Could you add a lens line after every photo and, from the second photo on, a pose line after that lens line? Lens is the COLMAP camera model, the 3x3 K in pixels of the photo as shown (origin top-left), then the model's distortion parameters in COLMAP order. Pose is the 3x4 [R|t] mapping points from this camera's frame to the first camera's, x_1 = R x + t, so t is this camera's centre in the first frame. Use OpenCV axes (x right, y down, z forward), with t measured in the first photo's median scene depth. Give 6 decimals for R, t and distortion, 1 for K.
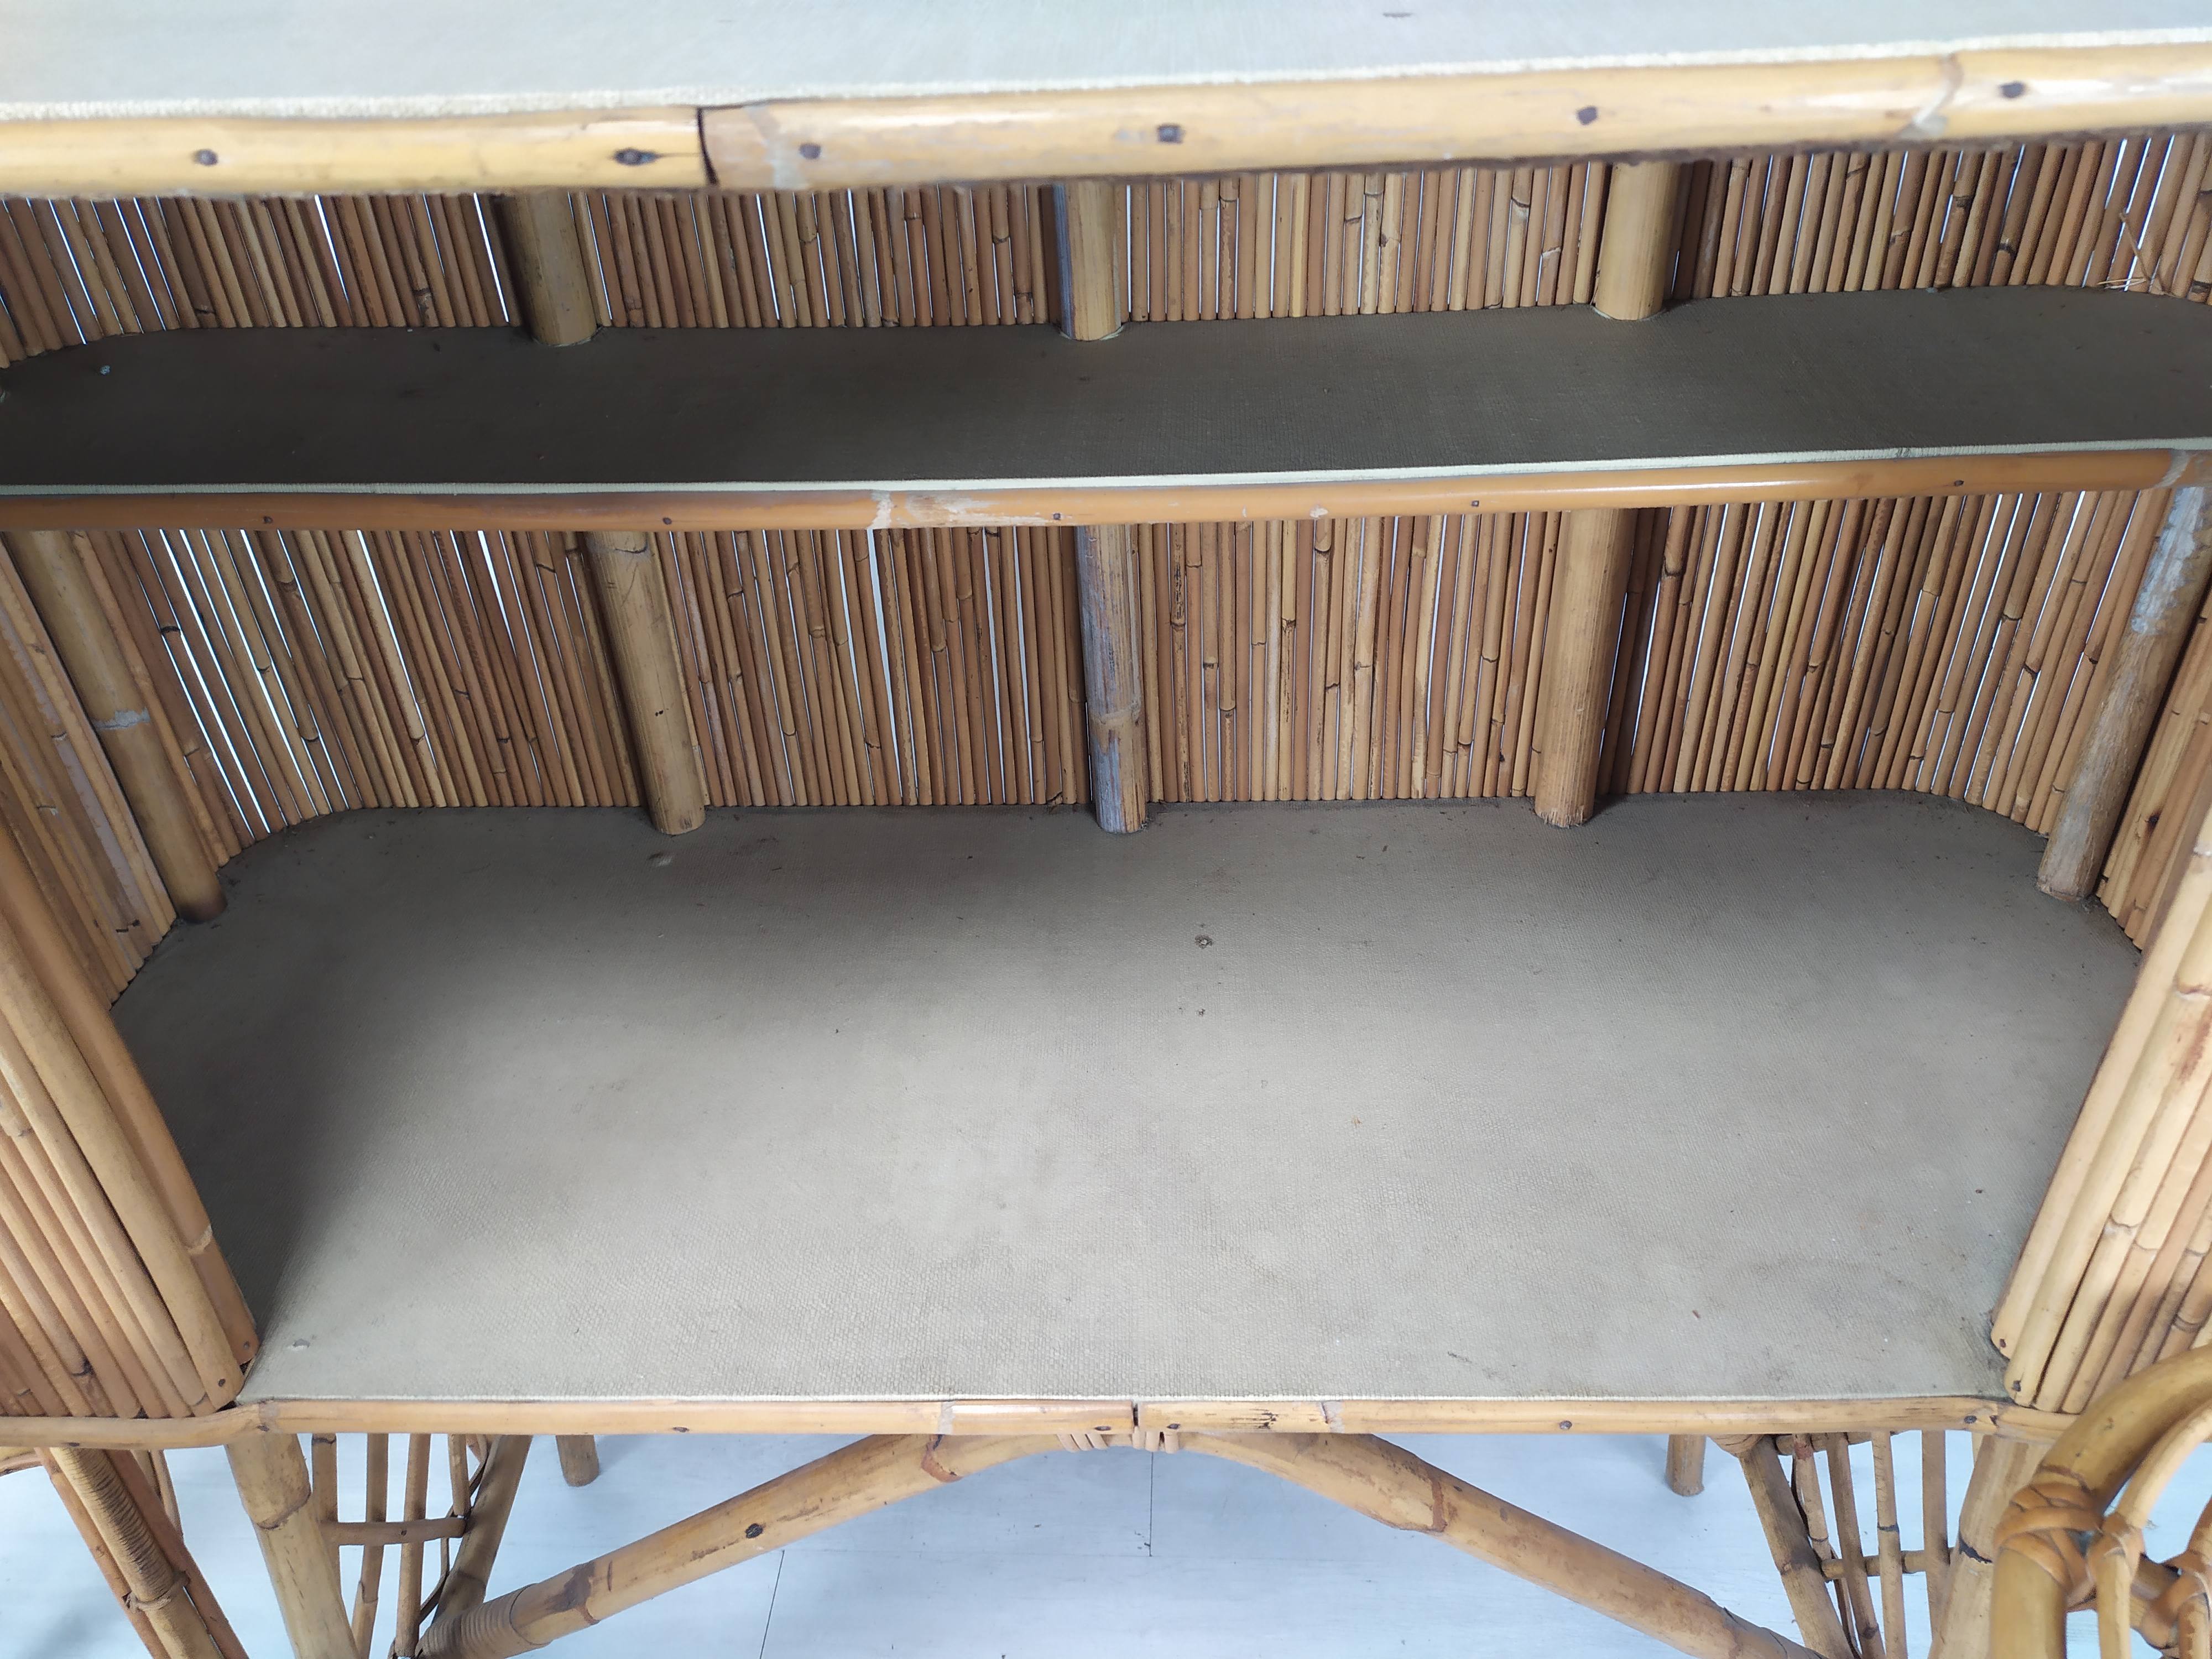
lens RADIAL K [[1706.2, 0, 1116.7], [0, 1706.2, 824.8], [0, 0, 1]] dist [0.049009, -0.044998]
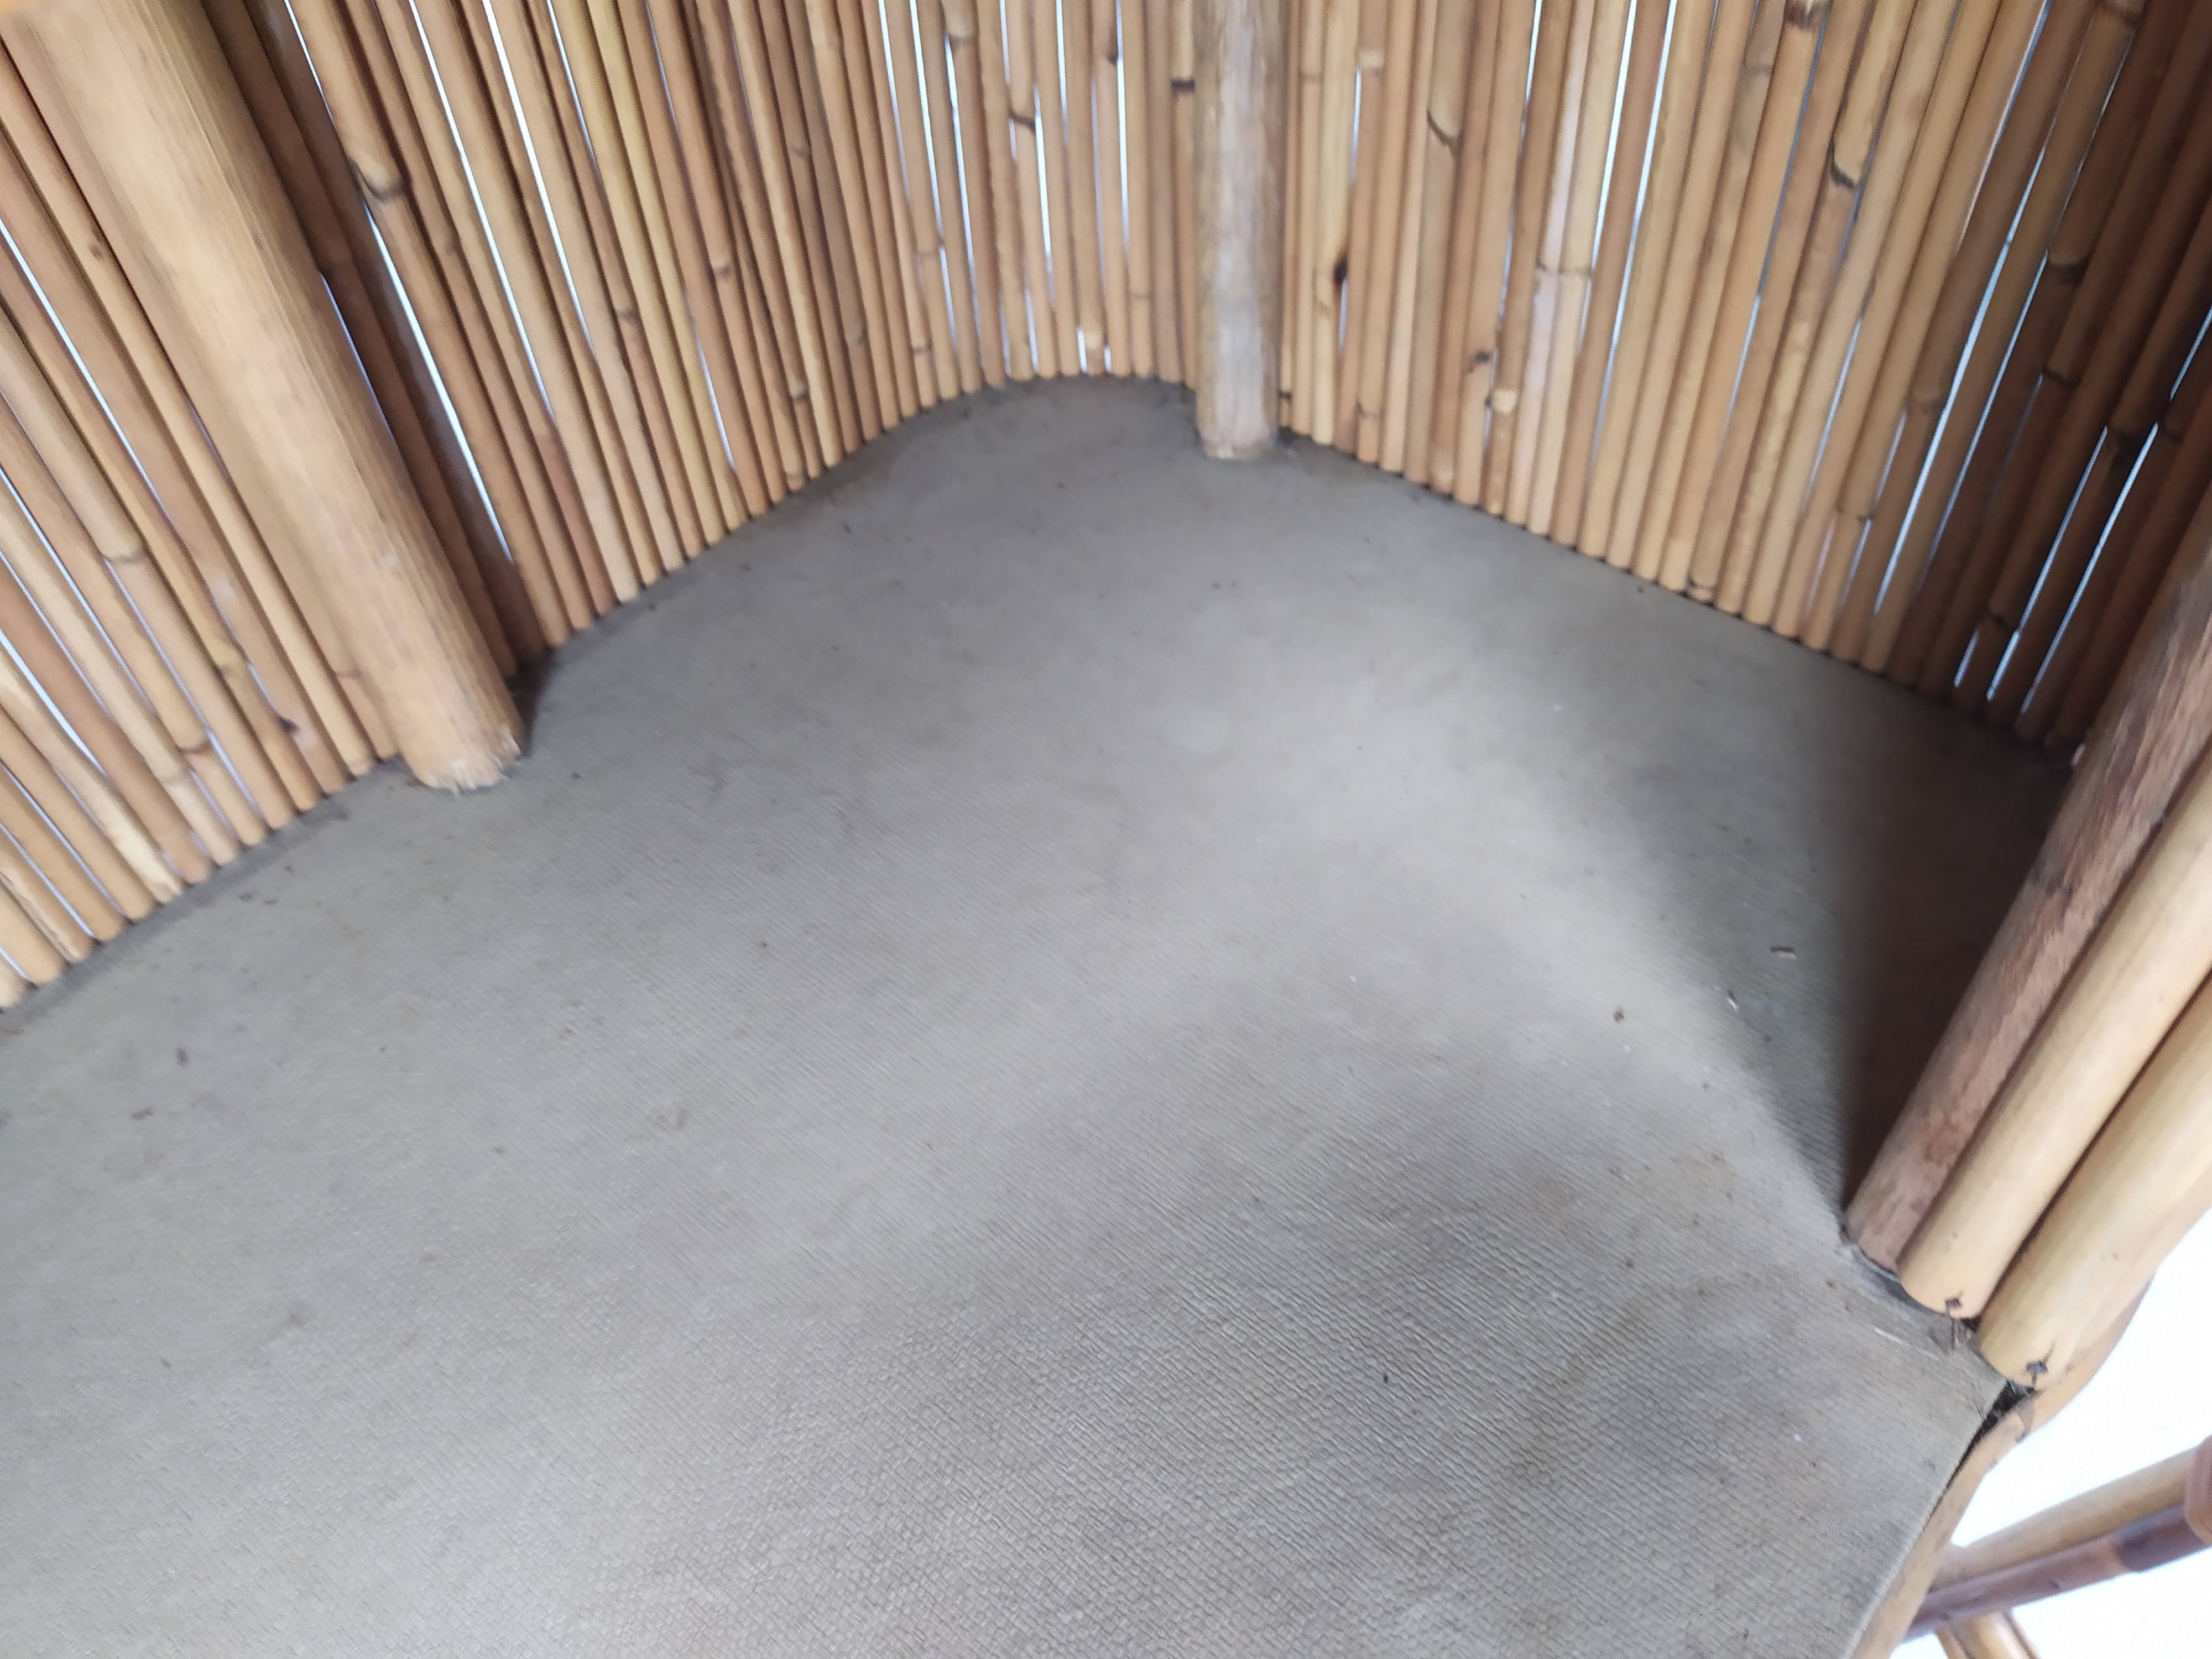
lens RADIAL K [[1706.2, 0, 1112.6], [0, 1706.2, 814.1], [0, 0, 1]] dist [0.049009, -0.044998]
pose [[0.635630, -0.565896, 0.525105, 0.116520], [0.465124, 0.823603, 0.324558, -0.070636], [-0.616145, 0.037940, 0.786719, 0.533203]]
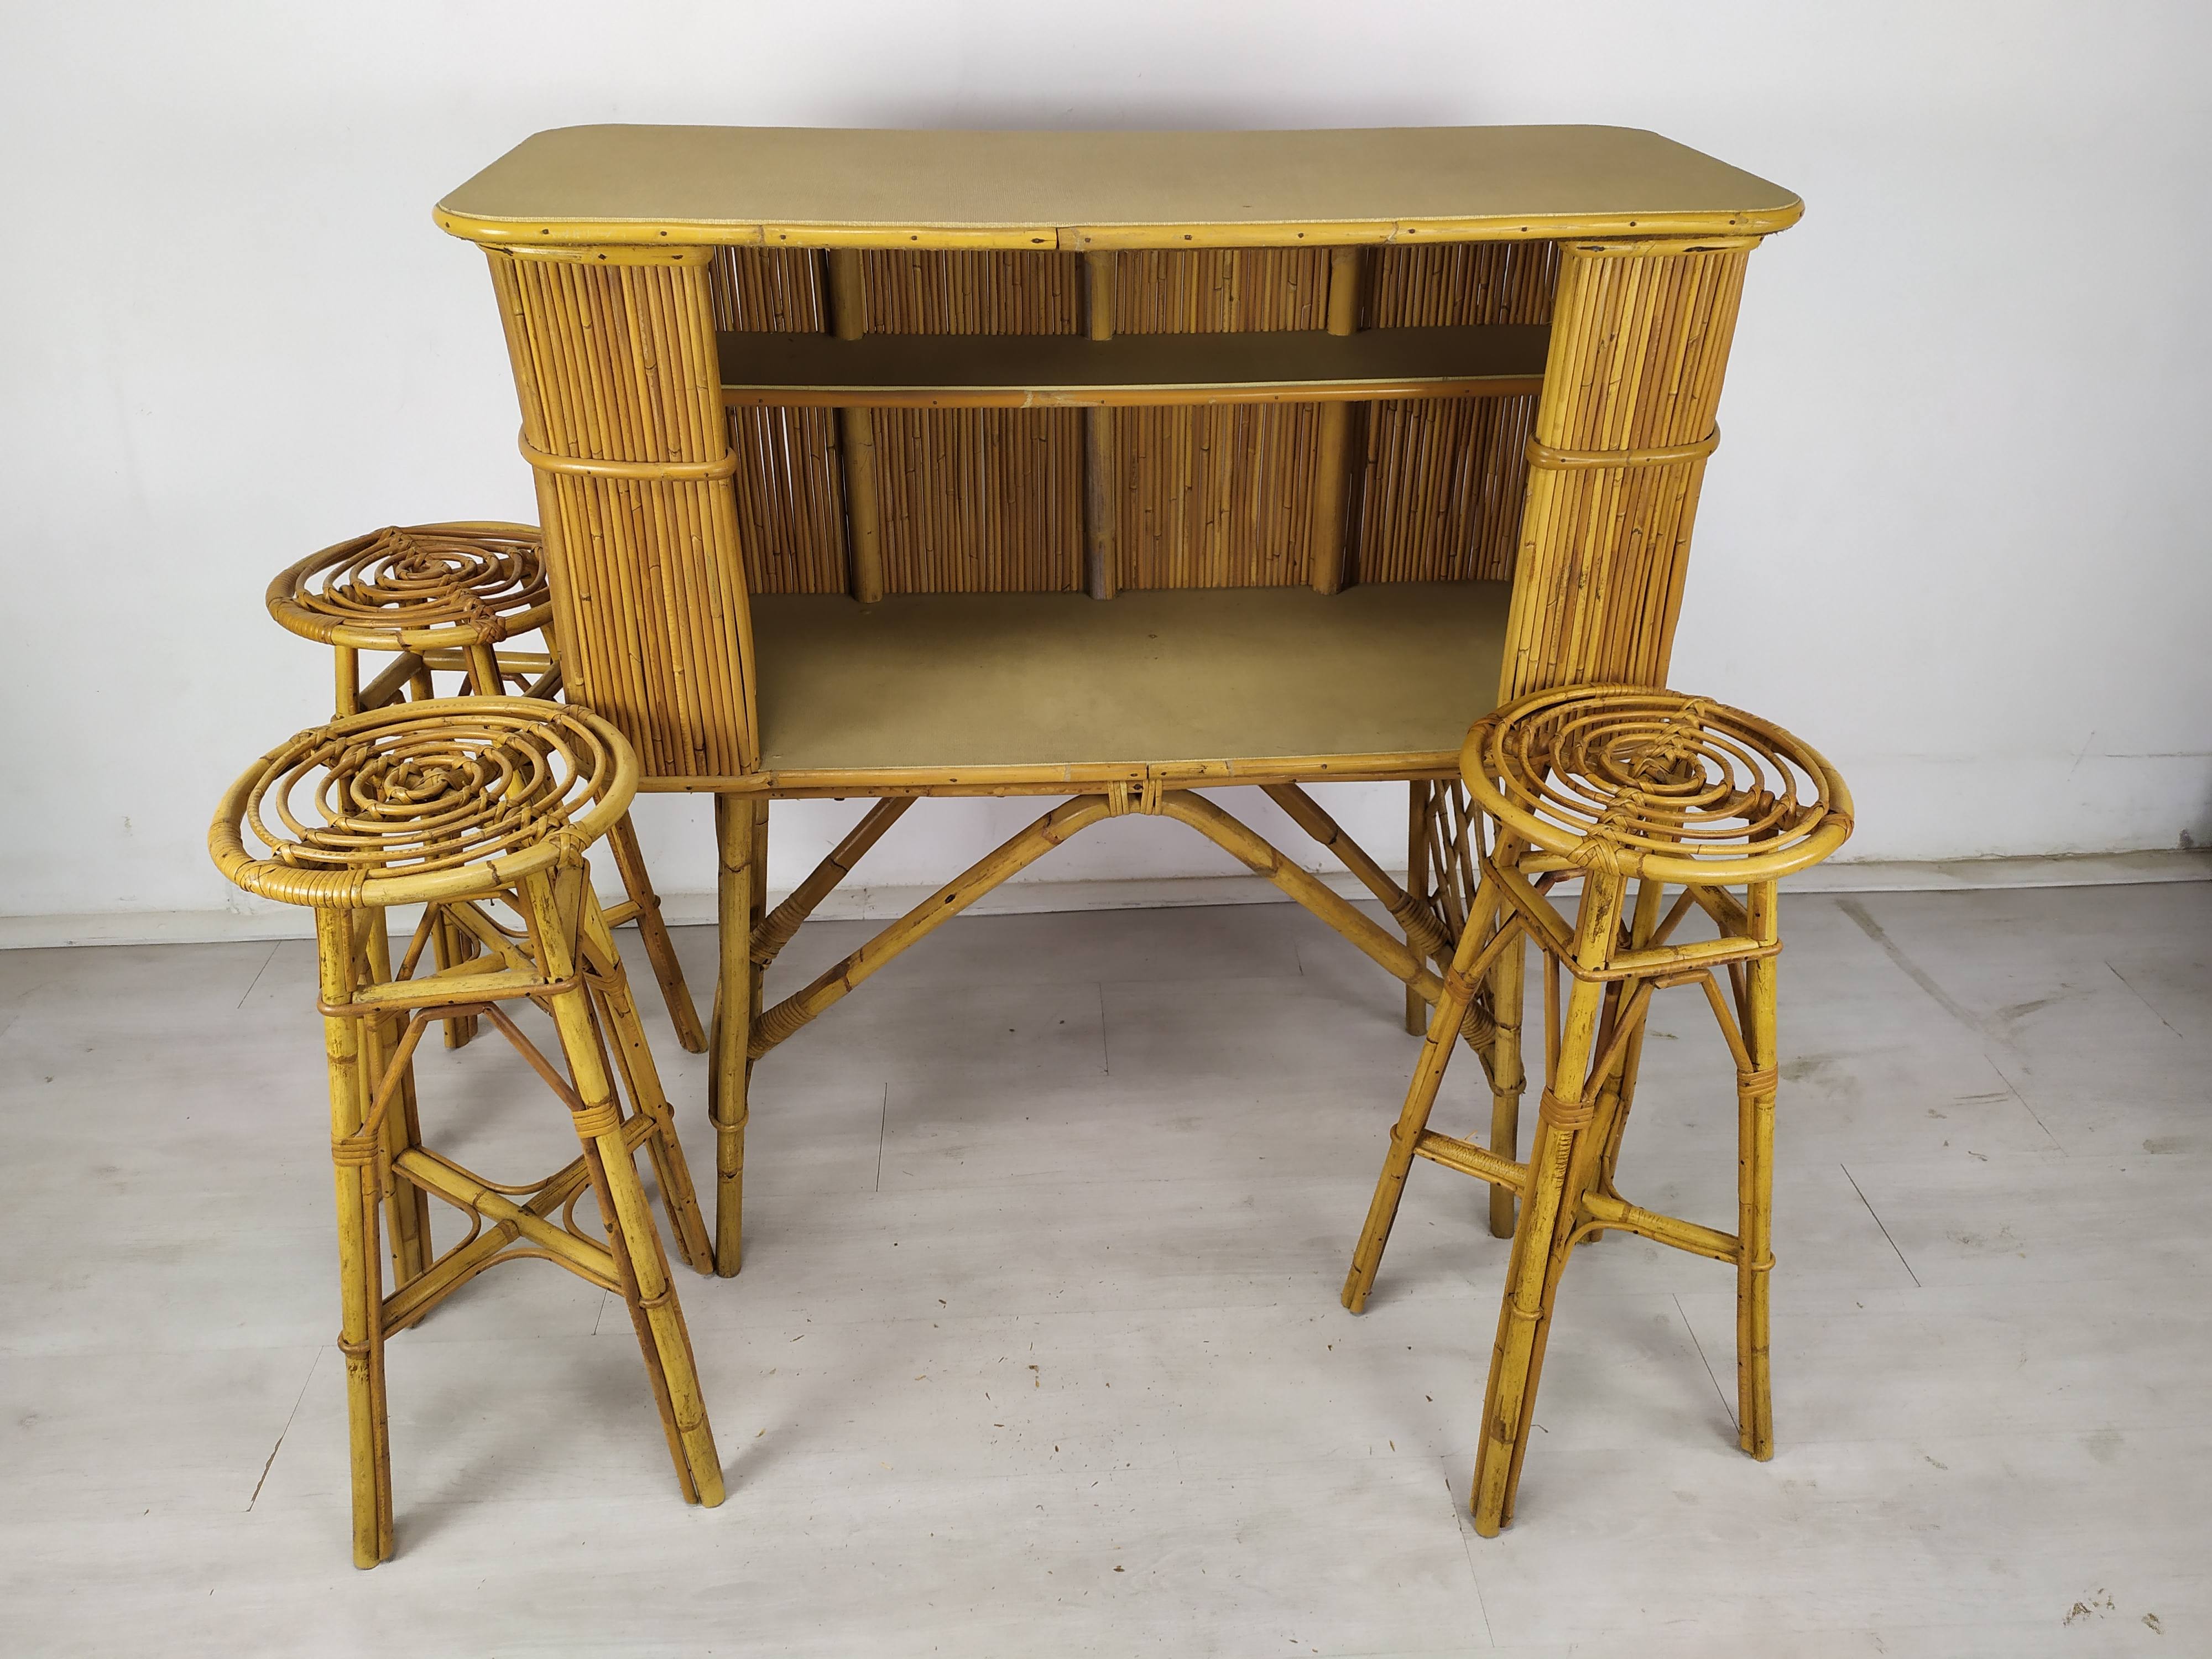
lens RADIAL K [[1706.2, 0, 1134.2], [0, 1706.2, 794.4], [0, 0, 1]] dist [0.049009, -0.044998]
pose [[0.993258, -0.014219, 0.115054, -0.200789], [0.024820, 0.995520, -0.091240, 0.426244], [-0.113241, 0.093481, 0.989160, -0.955377]]
